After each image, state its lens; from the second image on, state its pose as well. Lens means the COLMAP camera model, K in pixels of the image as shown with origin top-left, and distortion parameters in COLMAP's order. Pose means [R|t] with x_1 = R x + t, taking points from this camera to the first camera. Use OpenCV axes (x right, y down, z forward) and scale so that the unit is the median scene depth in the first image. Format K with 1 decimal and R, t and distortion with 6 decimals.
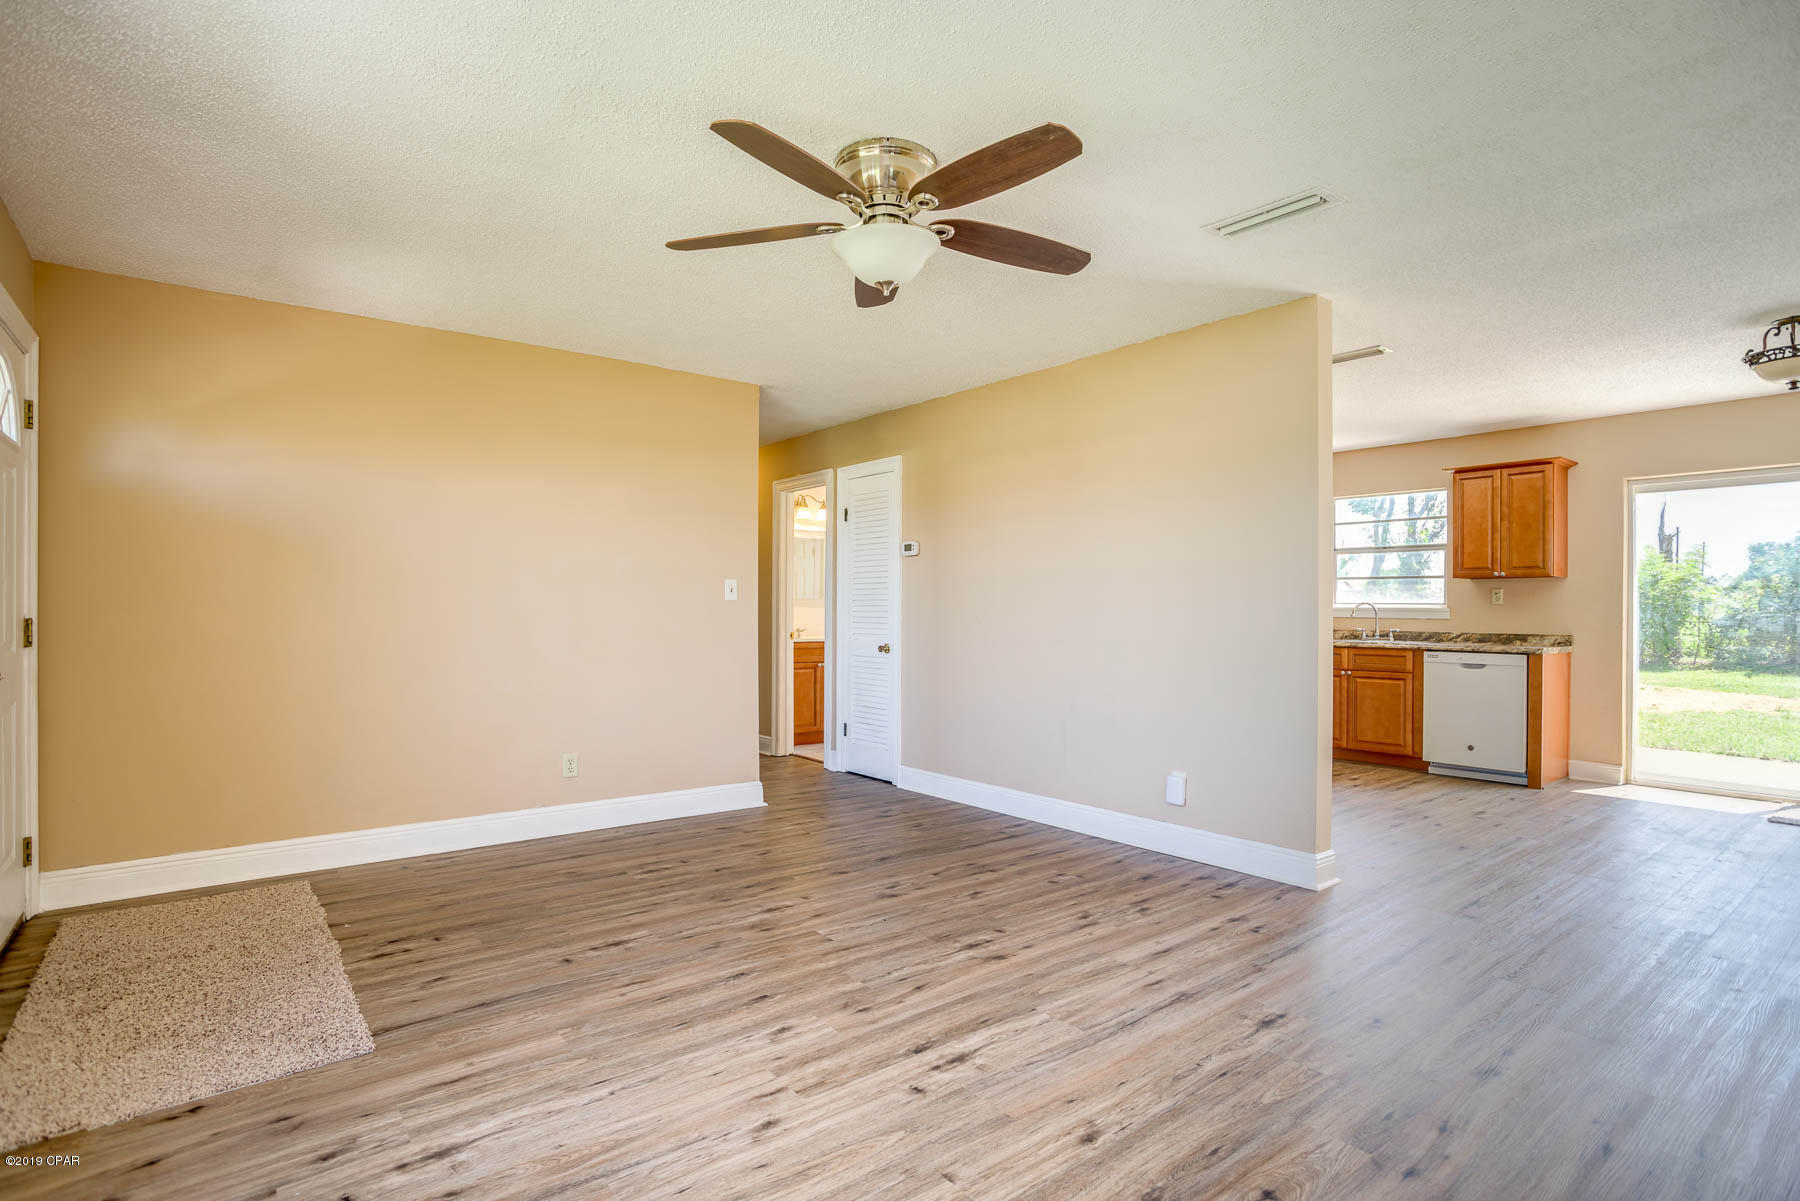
lens RADIAL K [[897.6, 0, 862.6], [0, 897.6, 608.0], [0, 0, 1]] dist [-0.063456, 0.039403]
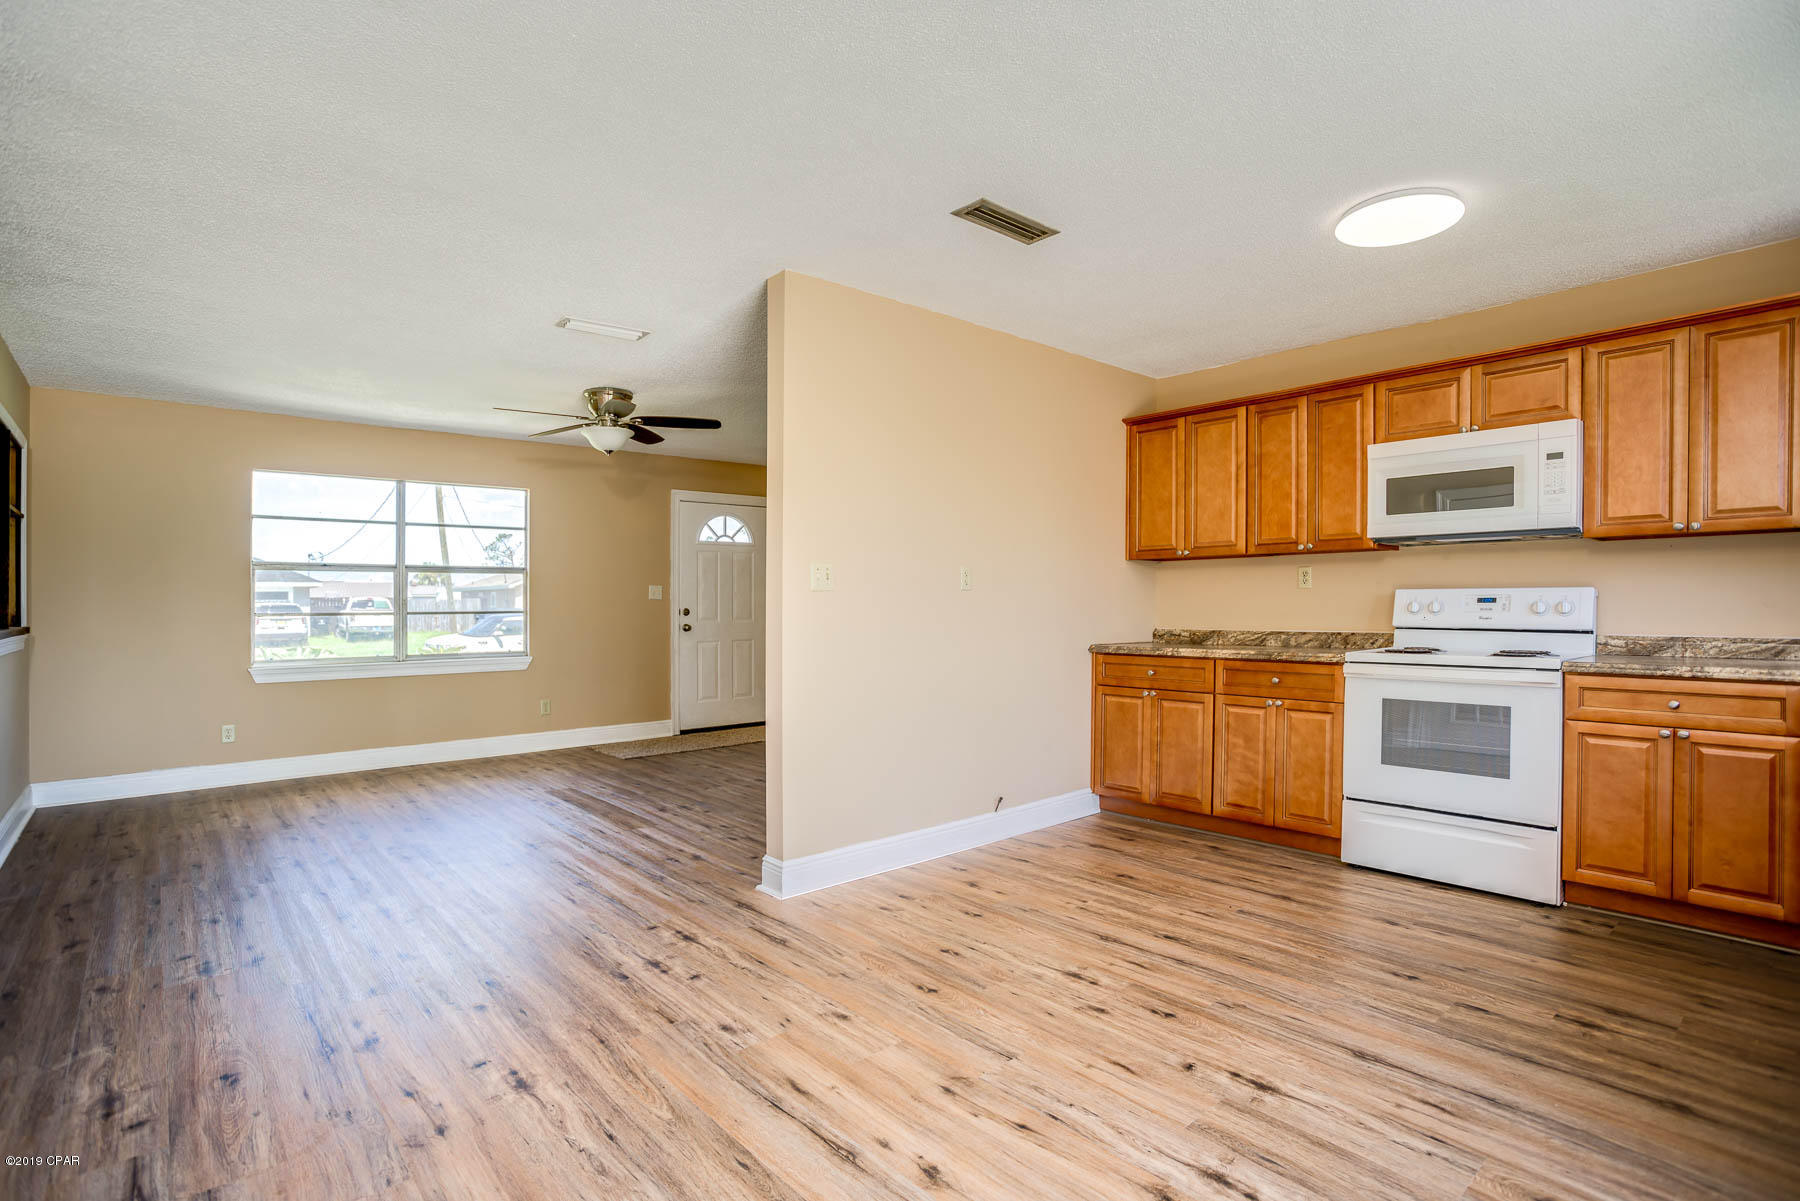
lens RADIAL K [[876.4, 0, 891.8], [0, 876.4, 601.0], [0, 0, 1]] dist [-0.059089, 0.035159]
pose [[0.068286, -0.002415, -0.997663, 1.618144], [0.010844, 0.999940, -0.001679, 0.003773], [0.997607, -0.010704, 0.068308, 1.173455]]
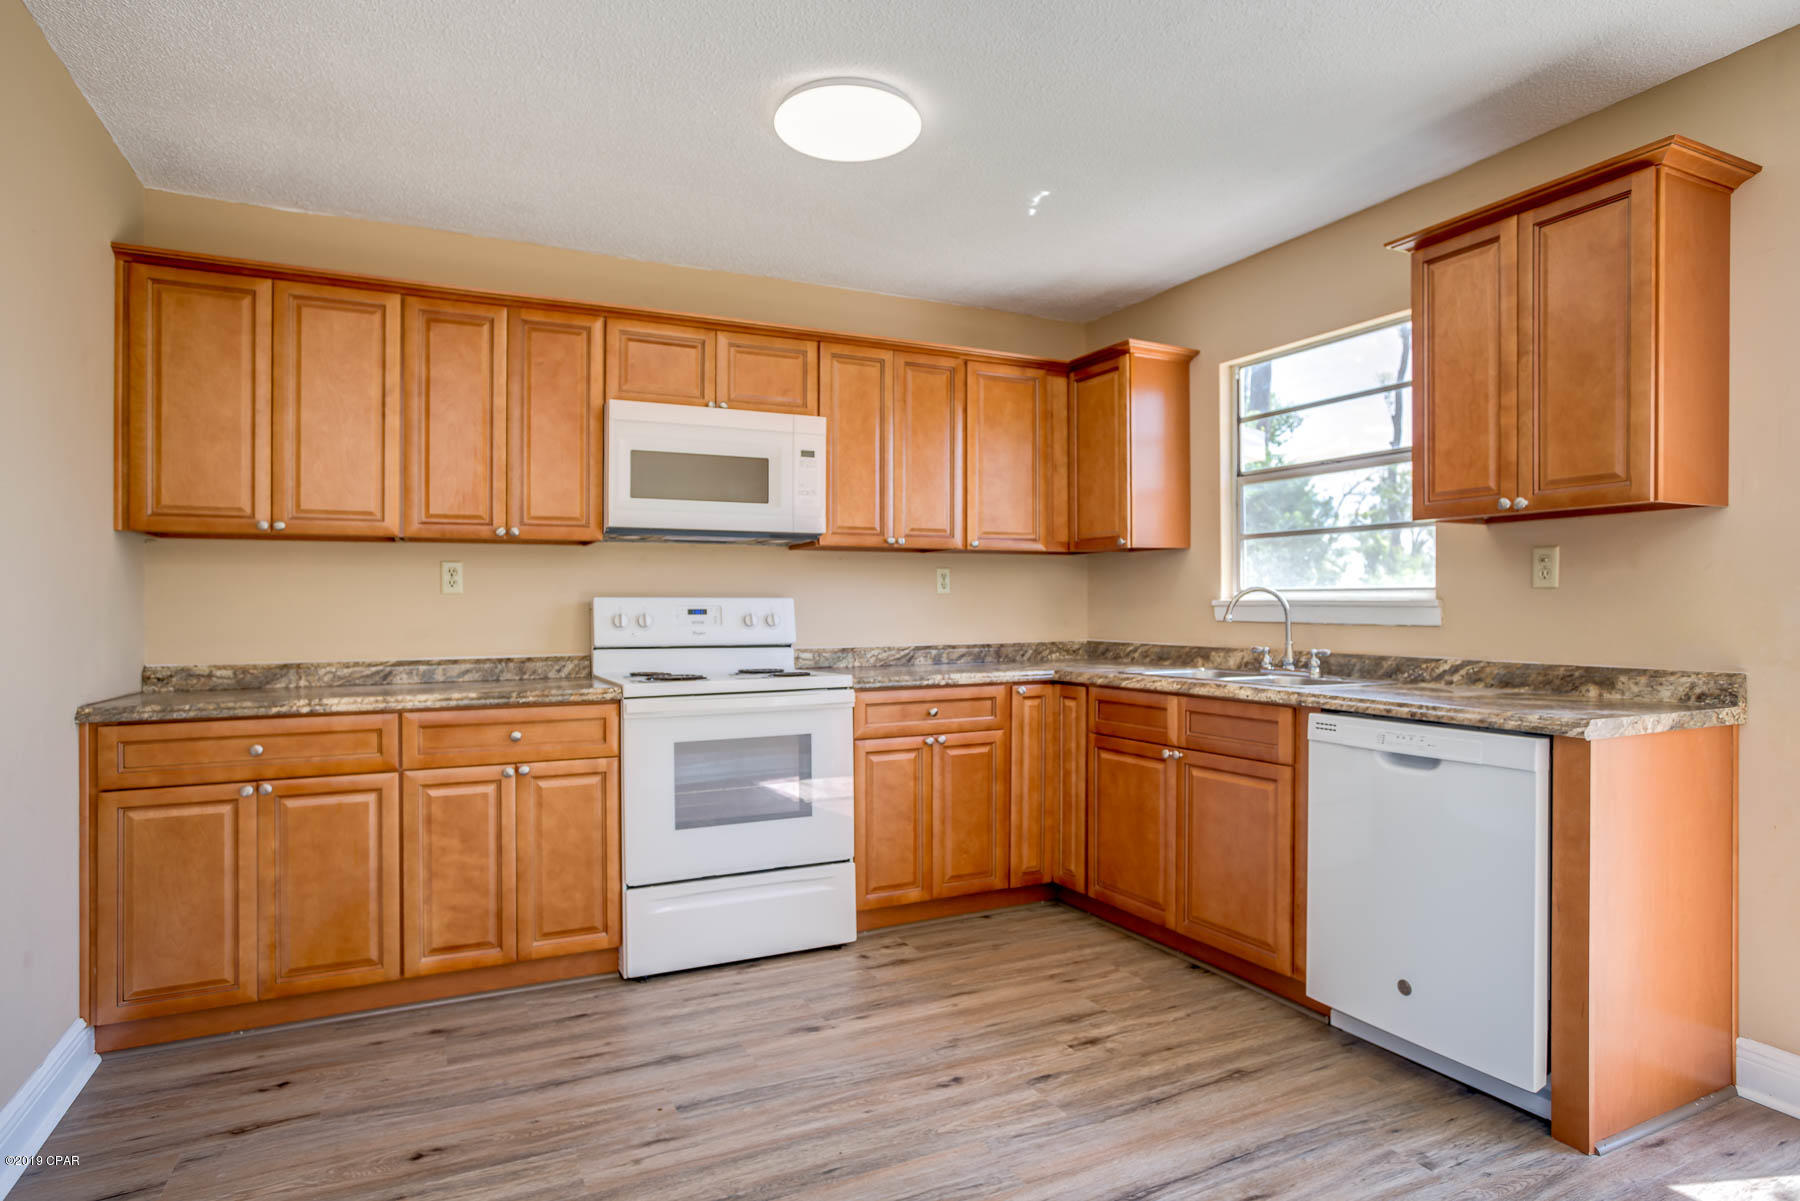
lens RADIAL K [[1006.4, 0, 901.7], [0, 1006.4, 609.7], [0, 0, 1]] dist [-0.069853, 0.063958]
pose [[0.983202, -0.004009, -0.182475, 0.979086], [0.005260, 0.999966, 0.006373, 0.001303], [0.182443, -0.007225, 0.983190, 0.979722]]
